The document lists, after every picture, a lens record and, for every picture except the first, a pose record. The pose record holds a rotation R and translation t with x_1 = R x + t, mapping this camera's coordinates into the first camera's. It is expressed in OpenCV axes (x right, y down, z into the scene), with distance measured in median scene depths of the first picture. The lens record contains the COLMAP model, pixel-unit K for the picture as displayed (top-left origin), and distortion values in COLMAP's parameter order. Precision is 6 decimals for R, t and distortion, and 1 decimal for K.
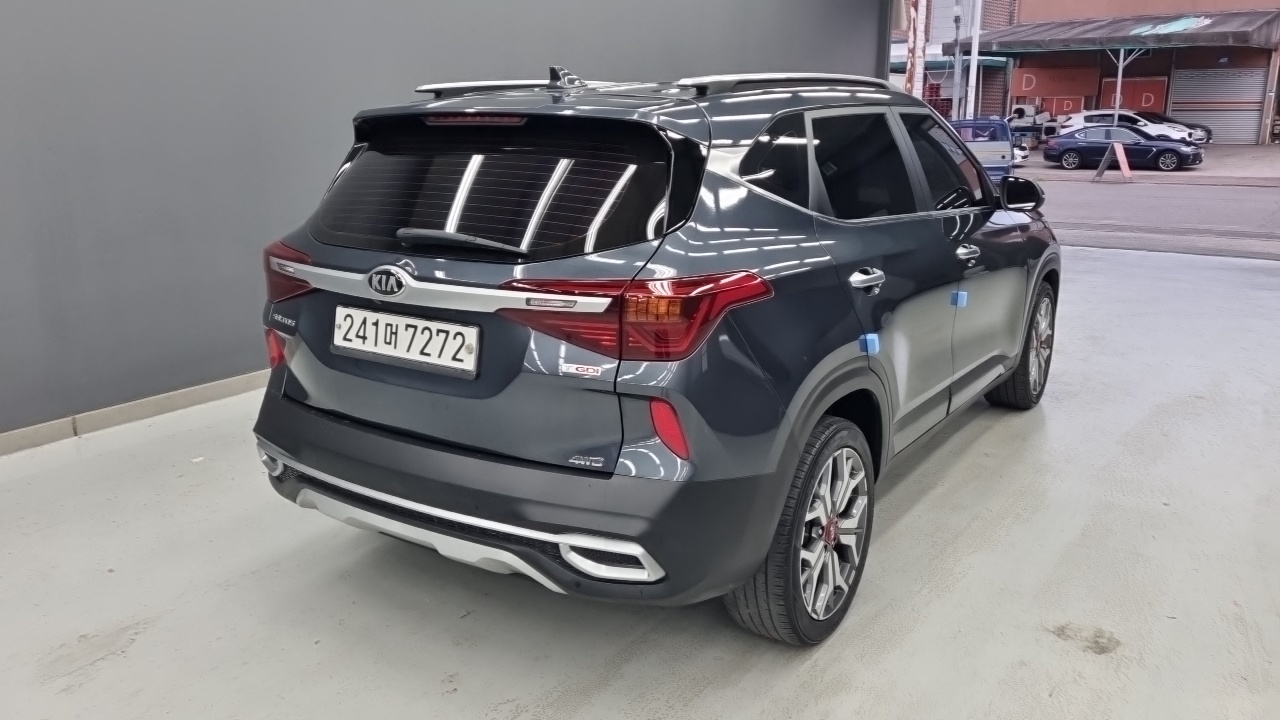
lens RADIAL K [[994.9, 0, 632.0], [0, 994.9, 354.4], [0, 0, 1]] dist [0.042648, -0.028476]
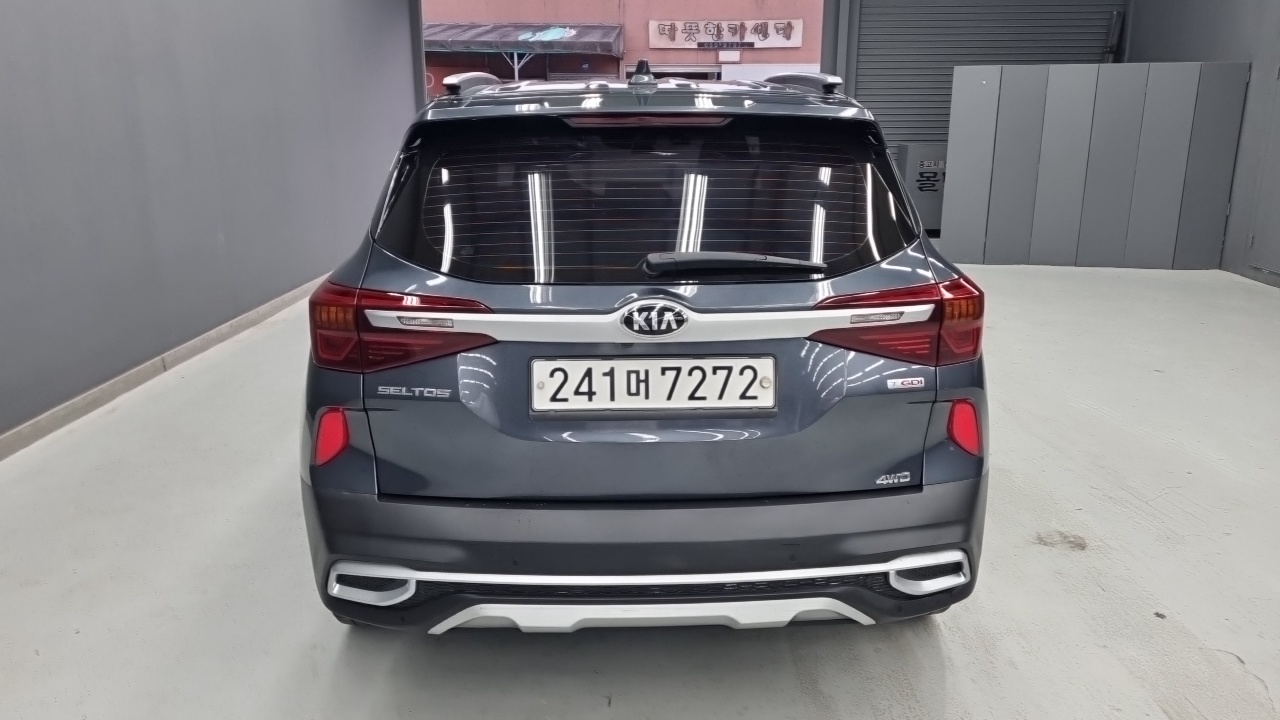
lens RADIAL K [[994.9, 0, 636.8], [0, 994.9, 356.0], [0, 0, 1]] dist [0.042648, -0.028476]
pose [[0.799347, -0.142503, 0.583727, -0.729954], [0.139043, 0.988971, 0.051031, -0.085414], [-0.584561, 0.040372, 0.810345, 0.341791]]
